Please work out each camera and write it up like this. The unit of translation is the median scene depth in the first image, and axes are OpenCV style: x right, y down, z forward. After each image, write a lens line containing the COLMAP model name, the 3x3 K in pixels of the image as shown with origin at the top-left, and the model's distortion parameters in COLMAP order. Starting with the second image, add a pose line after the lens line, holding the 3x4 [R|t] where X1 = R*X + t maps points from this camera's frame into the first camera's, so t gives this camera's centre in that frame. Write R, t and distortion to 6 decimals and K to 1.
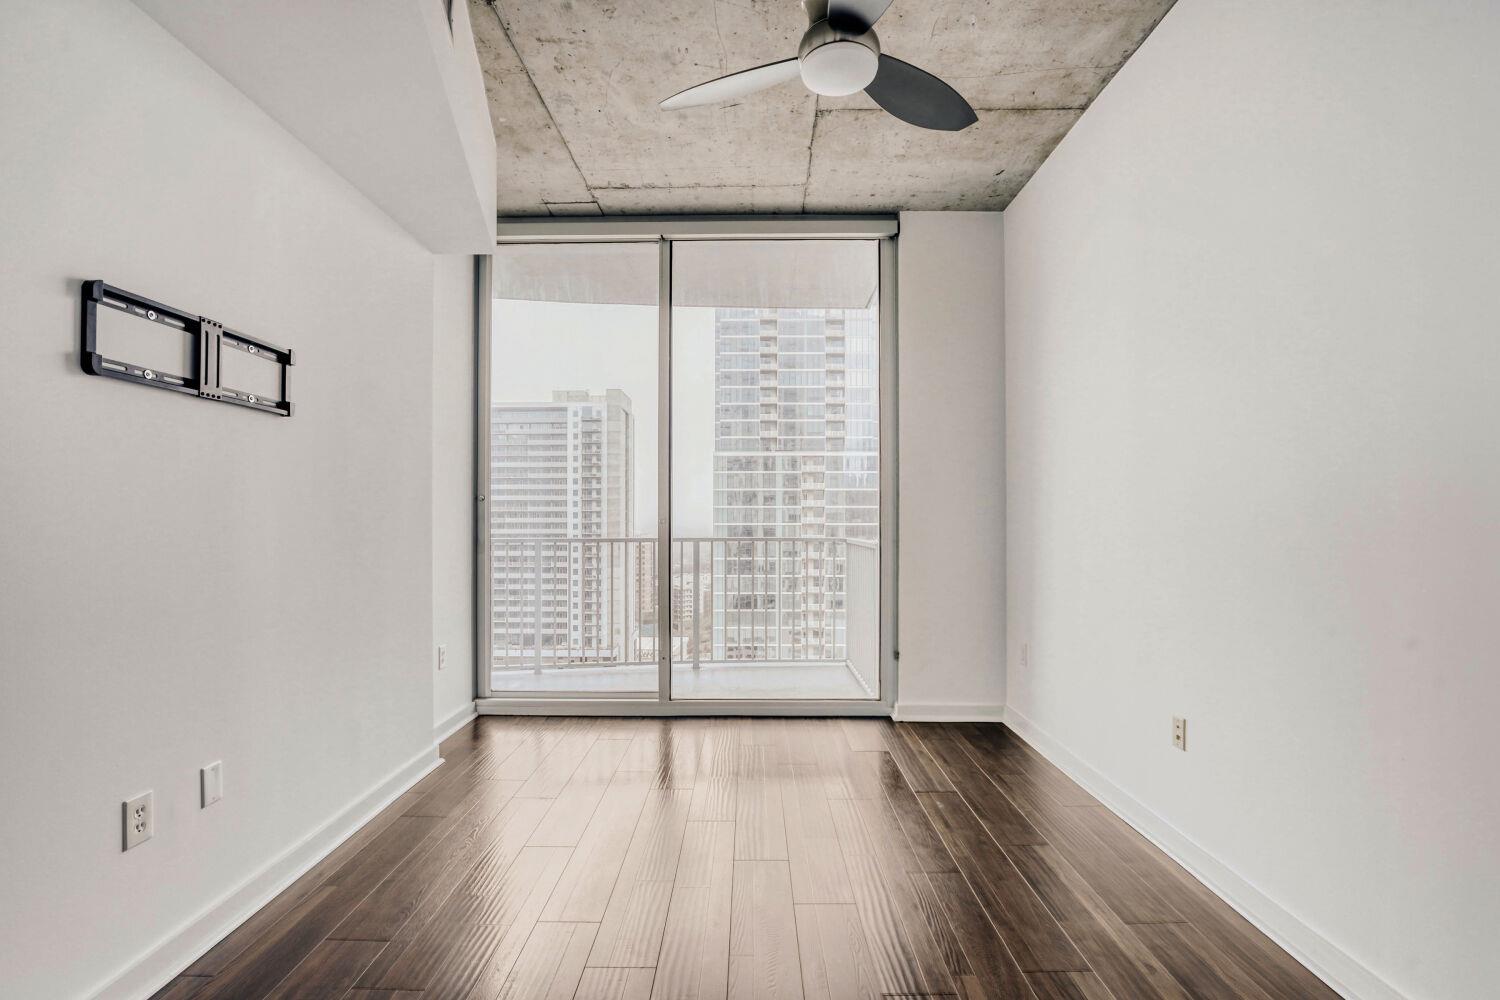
lens RADIAL K [[691.8, 0, 749.9], [0, 691.8, 513.2], [0, 0, 1]] dist [-0.048945, 0.011073]
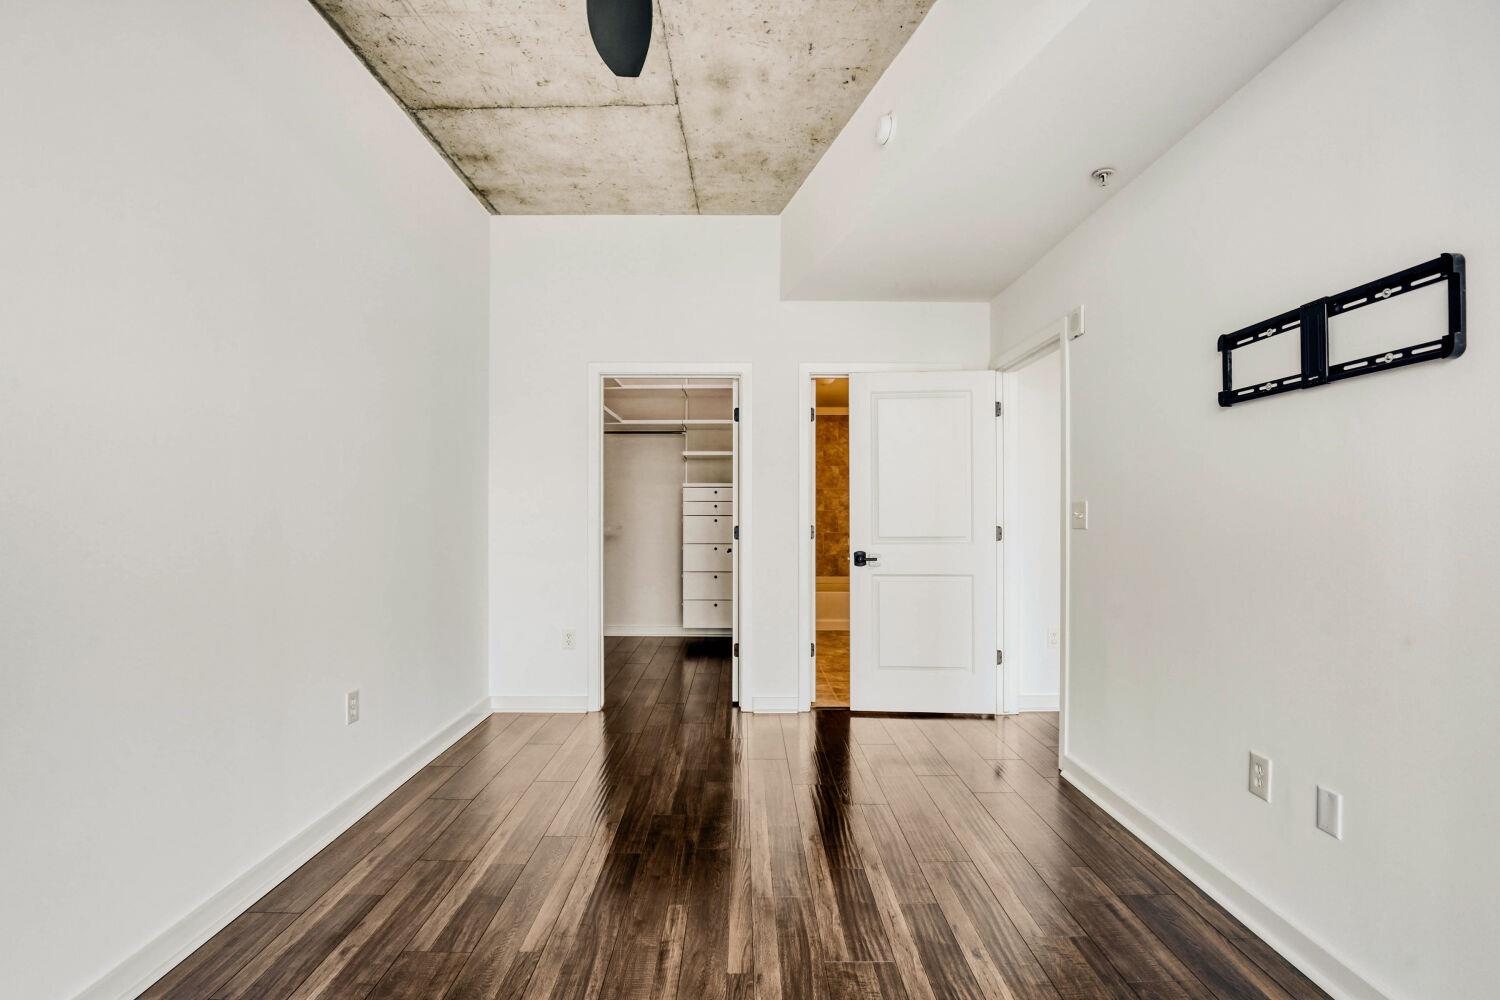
lens RADIAL K [[695.0, 0, 742.6], [0, 695.0, 508.0], [0, 0, 1]] dist [-0.025826, 0.000579]
pose [[-0.999999, 0.000406, -0.001328, -0.008951], [0.000419, 0.999951, -0.009904, 0.003056], [0.001324, -0.009905, -0.999950, 0.858993]]
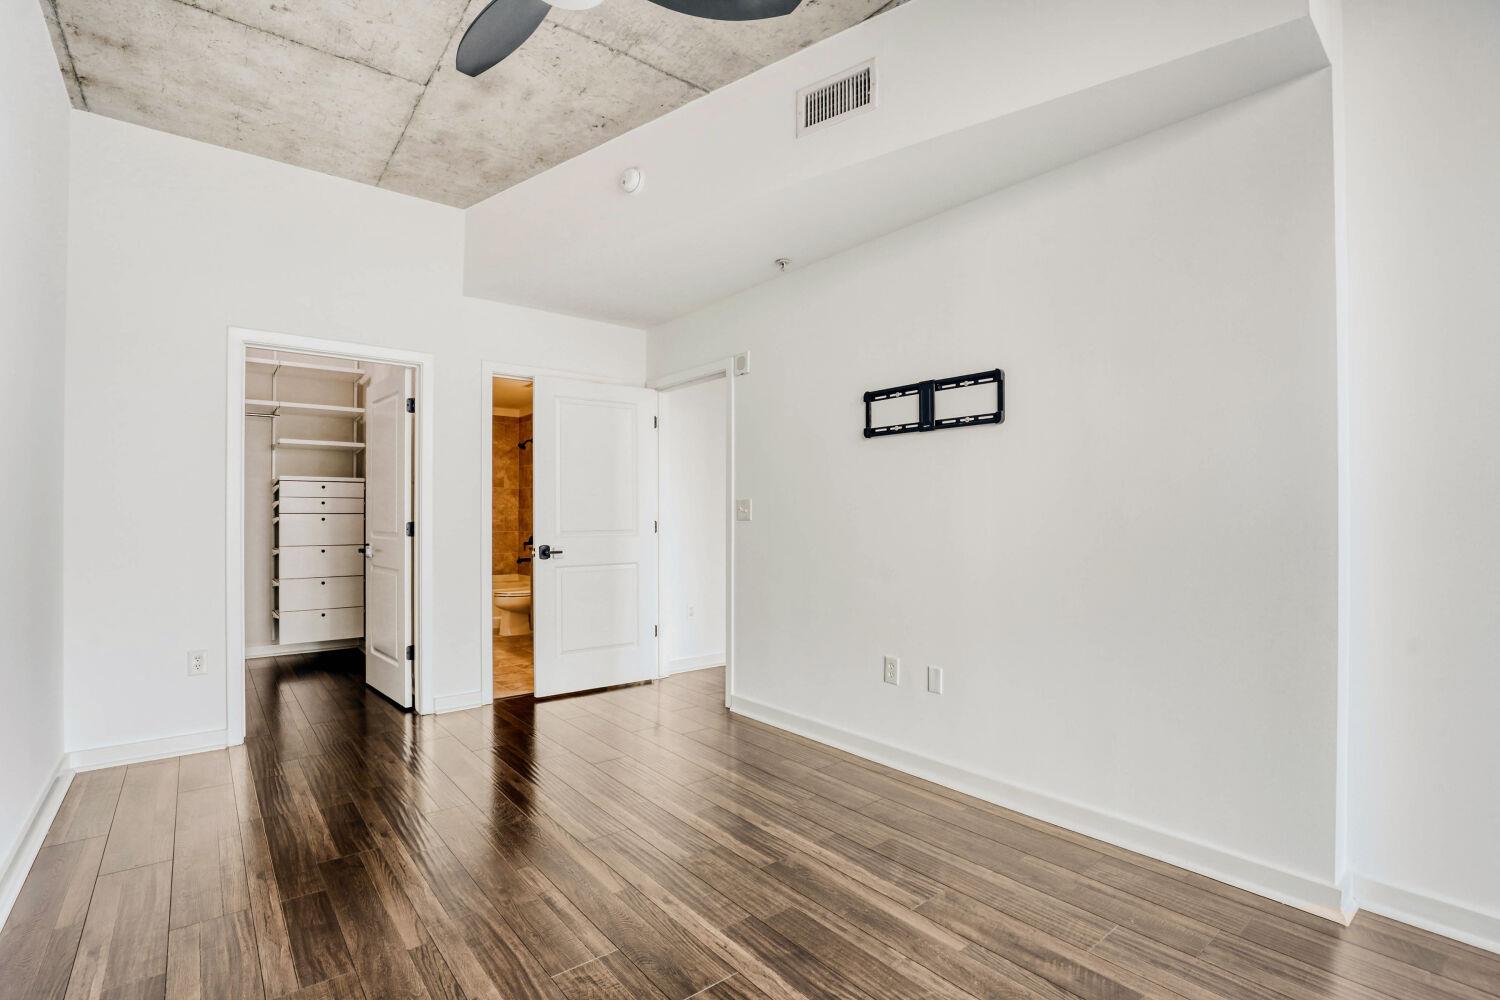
lens RADIAL K [[691.8, 0, 749.9], [0, 691.8, 513.2], [0, 0, 1]] dist [-0.048945, 0.011073]
pose [[-0.772360, -0.001564, -0.635183, 0.236372], [0.002842, 0.999978, -0.005918, 0.013494], [0.635178, -0.006376, -0.772339, 0.877848]]
